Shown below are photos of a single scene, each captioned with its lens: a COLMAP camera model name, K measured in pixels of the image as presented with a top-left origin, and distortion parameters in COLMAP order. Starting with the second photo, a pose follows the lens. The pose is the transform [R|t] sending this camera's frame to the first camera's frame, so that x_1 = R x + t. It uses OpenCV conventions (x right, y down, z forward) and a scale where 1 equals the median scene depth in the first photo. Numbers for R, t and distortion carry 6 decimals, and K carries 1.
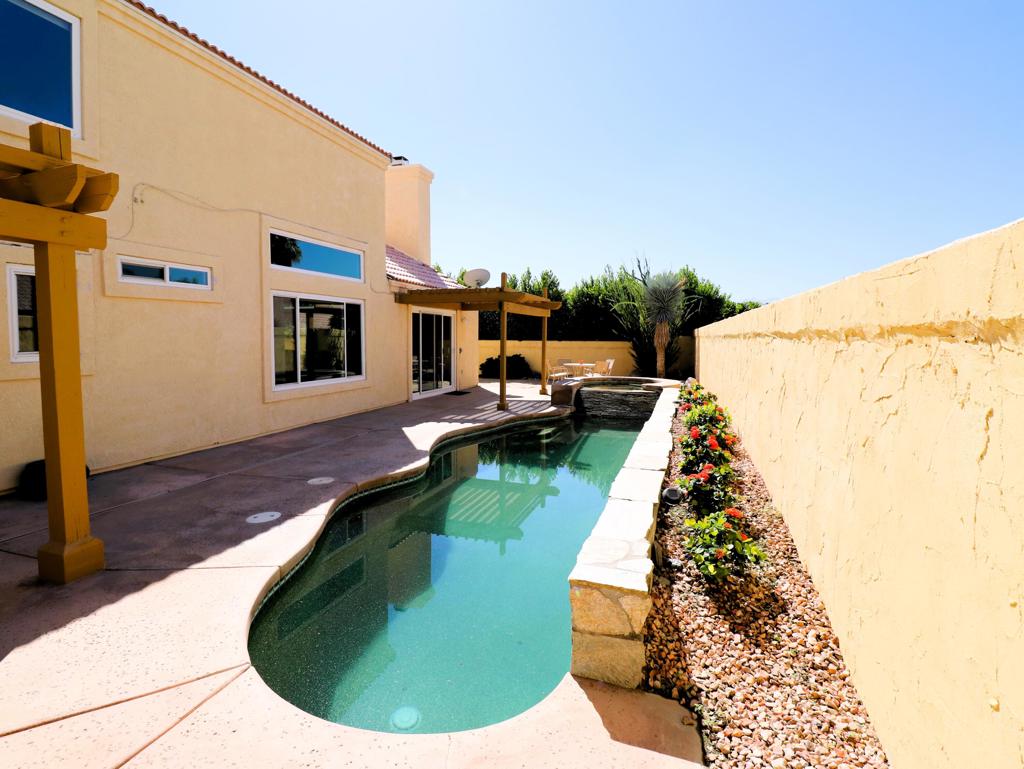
lens RADIAL K [[538.9, 0, 507.0], [0, 538.9, 371.0], [0, 0, 1]] dist [-0.017645, -0.001040]
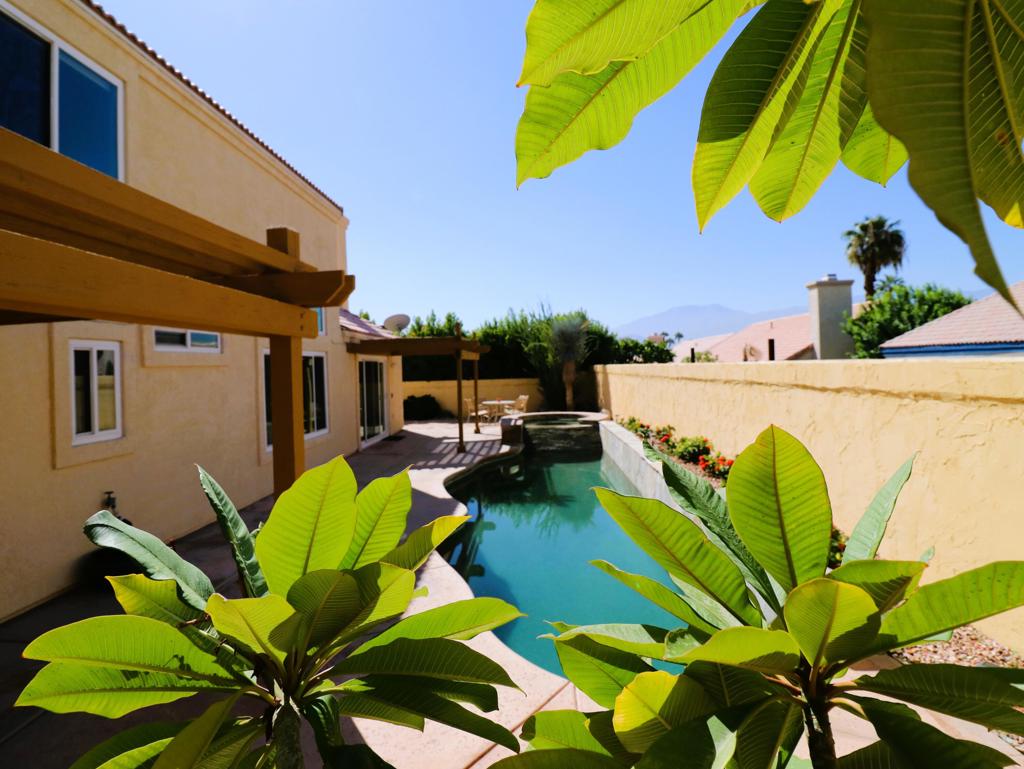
lens RADIAL K [[538.9, 0, 507.0], [0, 538.9, 371.0], [0, 0, 1]] dist [-0.017645, -0.001040]
pose [[0.961437, -0.036481, 0.272595, -0.182148], [0.052743, 0.997224, -0.052566, -0.022831], [-0.269921, 0.064917, 0.960692, -0.038586]]
